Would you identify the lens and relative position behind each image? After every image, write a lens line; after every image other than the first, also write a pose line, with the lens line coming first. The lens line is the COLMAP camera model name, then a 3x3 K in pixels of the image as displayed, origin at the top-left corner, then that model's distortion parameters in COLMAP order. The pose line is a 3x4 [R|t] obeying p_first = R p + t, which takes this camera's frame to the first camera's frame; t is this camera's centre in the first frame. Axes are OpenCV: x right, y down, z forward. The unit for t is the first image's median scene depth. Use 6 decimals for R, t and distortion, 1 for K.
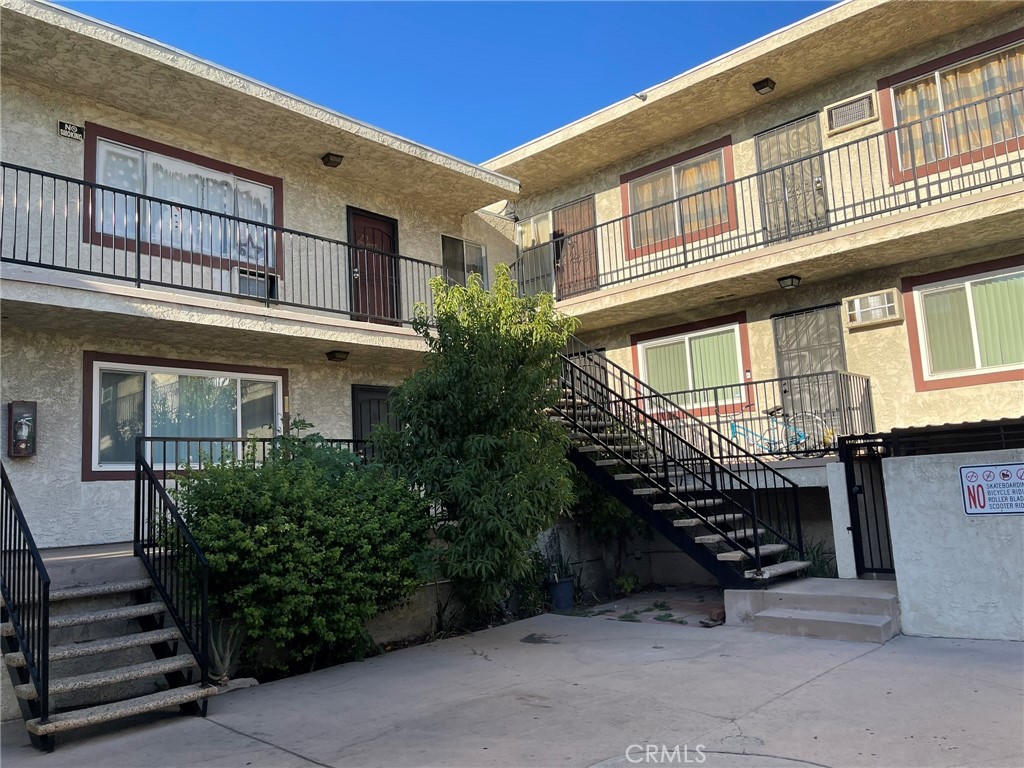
lens RADIAL K [[784.7, 0, 507.2], [0, 784.7, 388.6], [0, 0, 1]] dist [0.064686, -0.079133]
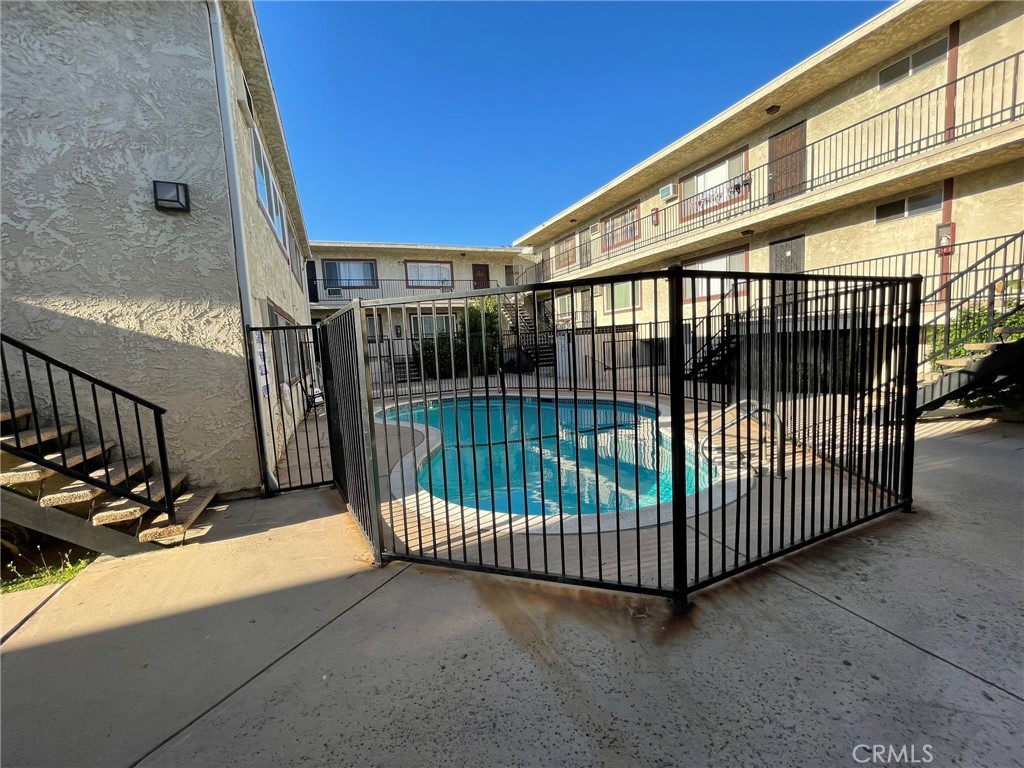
lens RADIAL K [[413.2, 0, 517.9], [0, 413.2, 381.0], [0, 0, 1]] dist [0.001080, 0.000571]
pose [[0.906913, 0.048882, -0.418474, 0.548015], [0.054986, 0.971019, 0.232591, -0.092778], [0.417715, -0.233950, 0.877941, -0.483680]]
